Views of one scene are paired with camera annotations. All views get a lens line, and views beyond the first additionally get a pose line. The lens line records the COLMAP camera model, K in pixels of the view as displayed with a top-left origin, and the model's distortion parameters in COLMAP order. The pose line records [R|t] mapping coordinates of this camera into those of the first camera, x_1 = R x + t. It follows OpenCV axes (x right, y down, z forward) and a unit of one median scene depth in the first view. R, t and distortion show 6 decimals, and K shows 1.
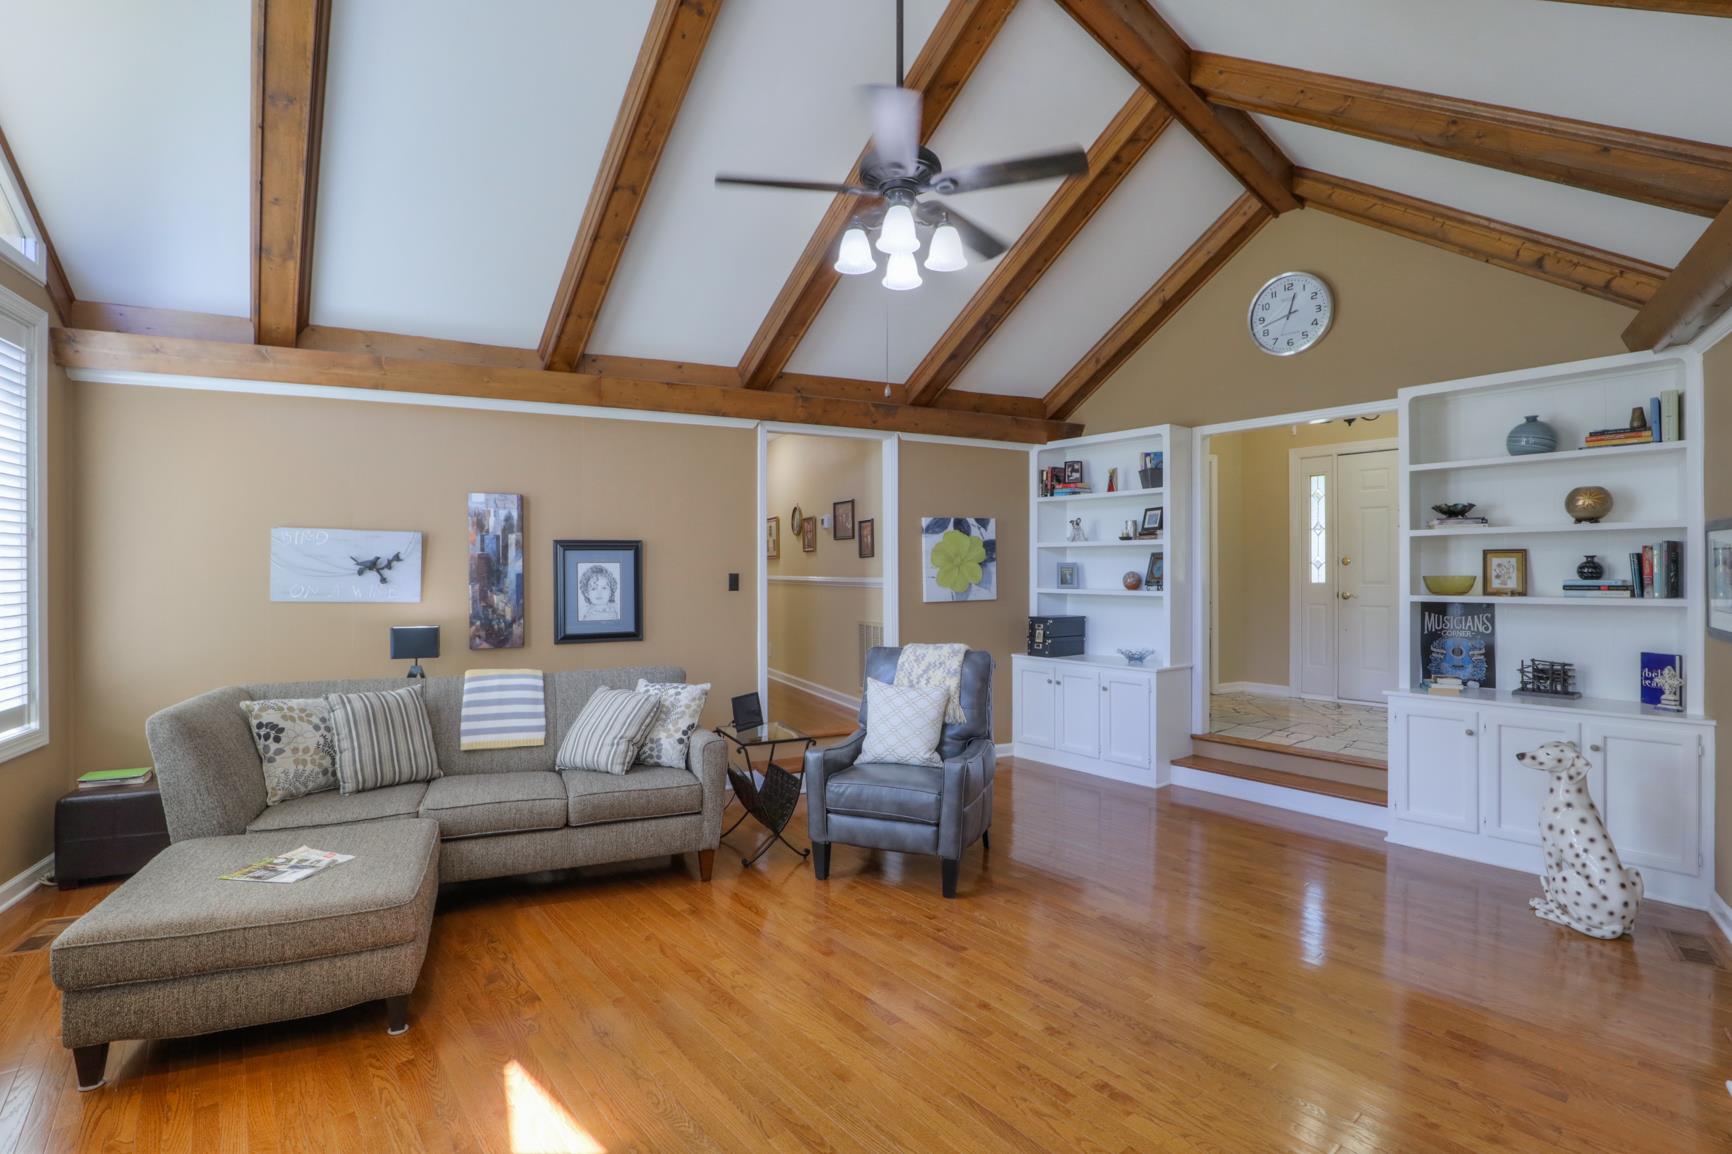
lens RADIAL K [[807.9, 0, 858.2], [0, 807.9, 569.6], [0, 0, 1]] dist [-0.028774, 0.002307]
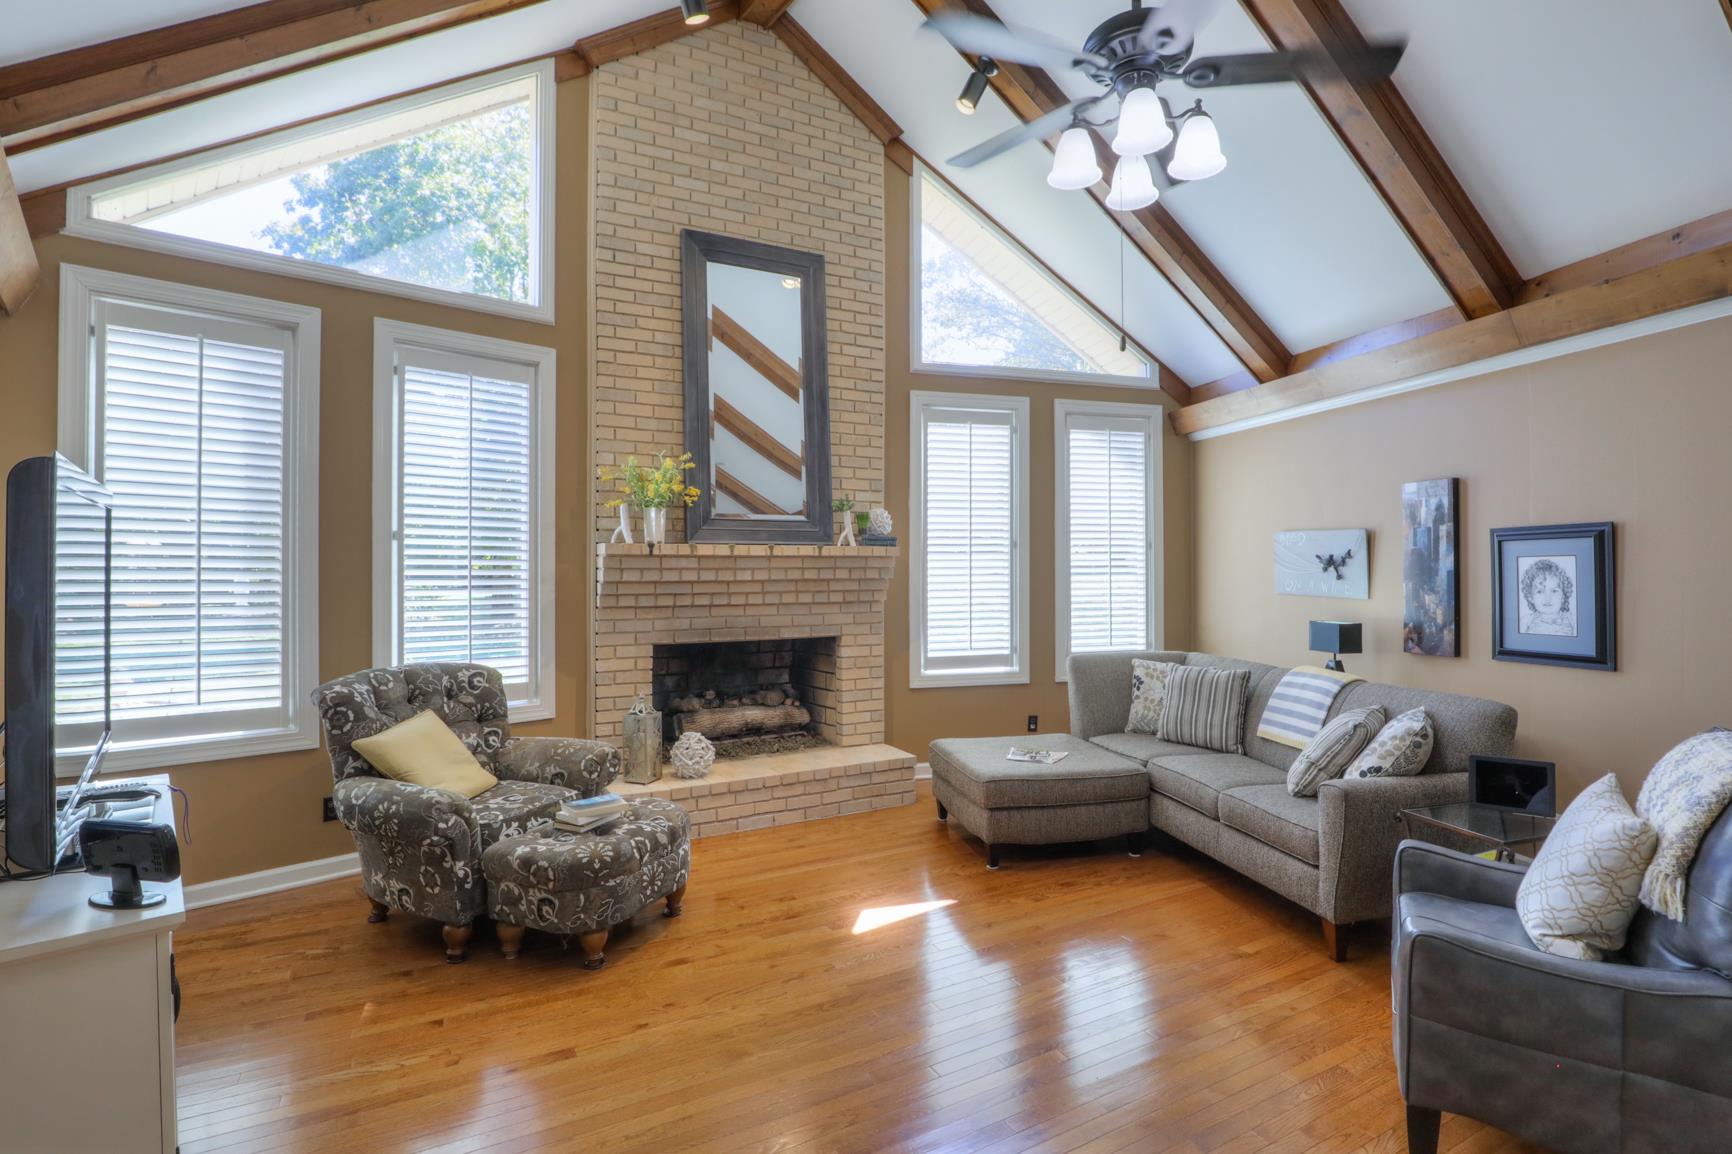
lens RADIAL K [[807.9, 0, 872.7], [0, 807.9, 569.2], [0, 0, 1]] dist [-0.028774, 0.002307]
pose [[-0.174592, 0.002300, -0.984638, 0.525672], [0.005166, 0.999986, 0.001420, -0.000934], [0.984627, -0.004839, -0.174602, 0.551284]]
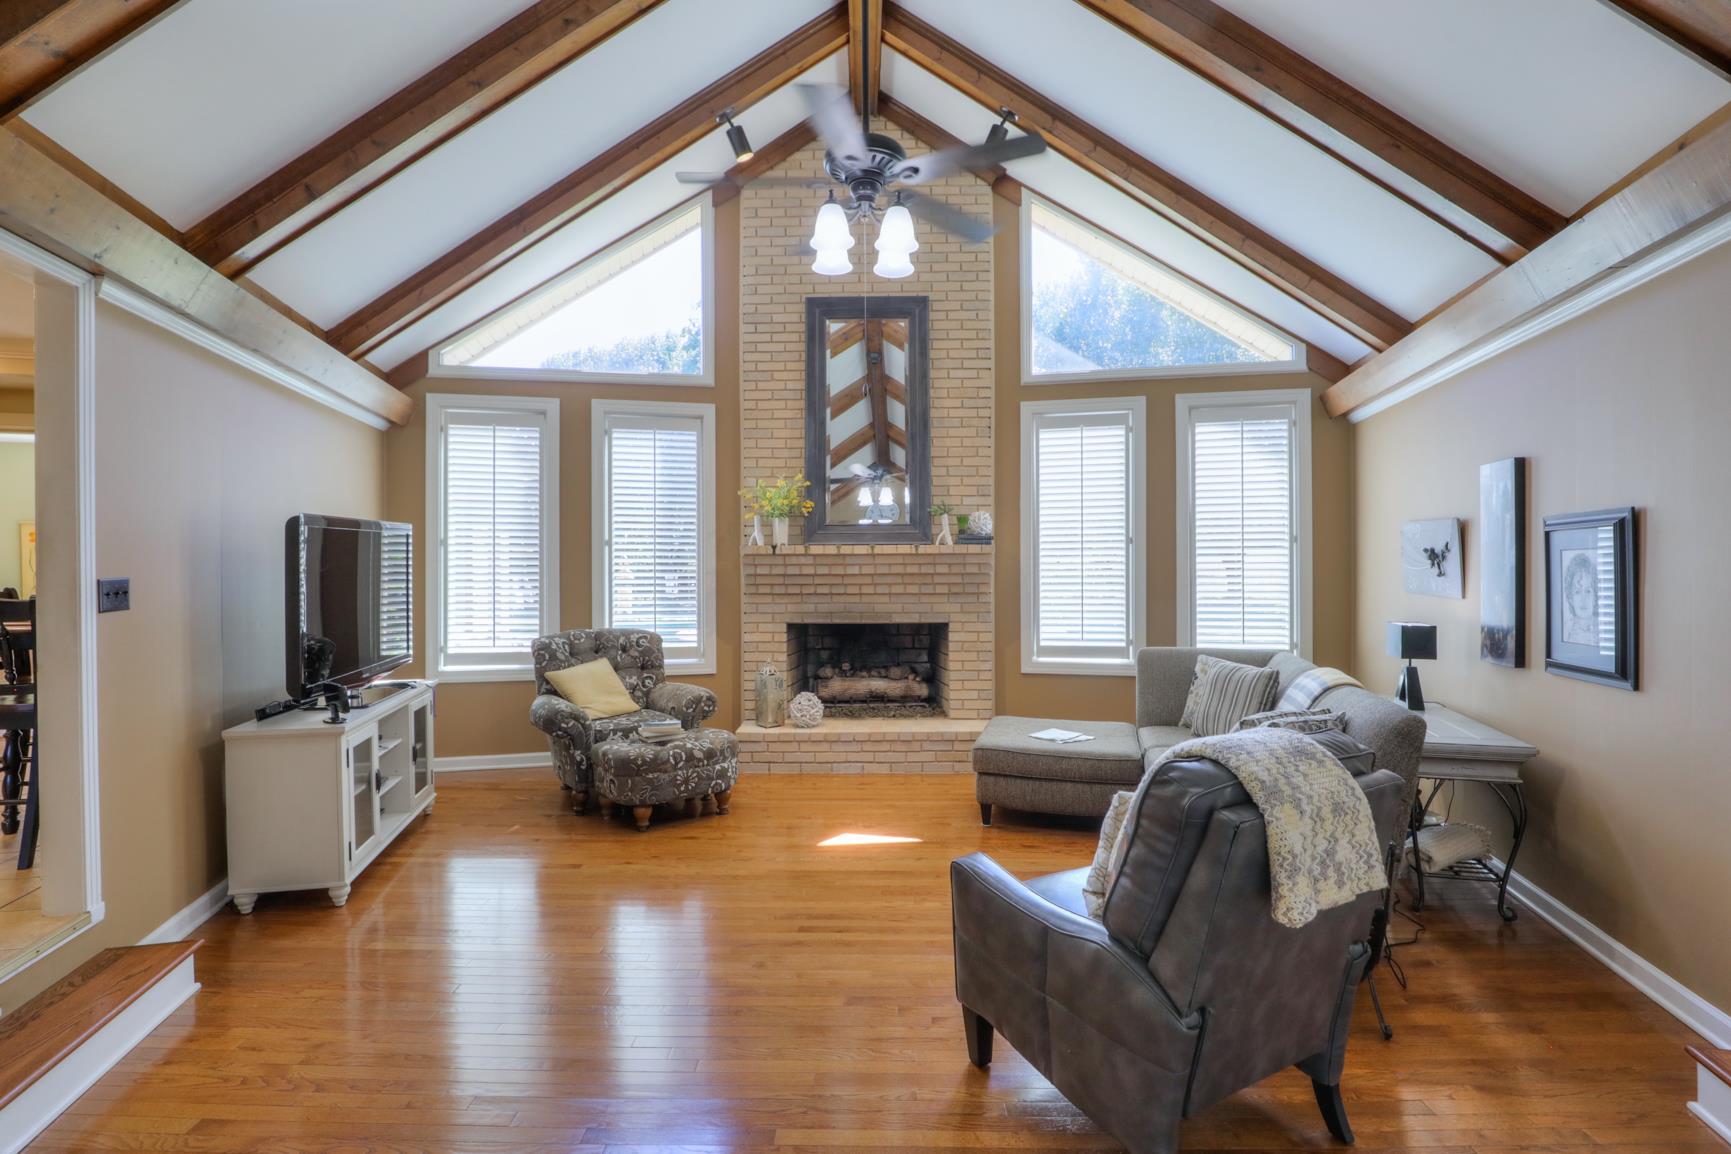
lens RADIAL K [[807.5, 0, 889.8], [0, 807.5, 571.7], [0, 0, 1]] dist [-0.028774, 0.002307]
pose [[-0.624251, 0.010045, -0.781159, 0.500503], [0.006267, 0.999950, 0.007850, 0.000518], [0.781199, 0.000005, -0.624283, 1.020391]]
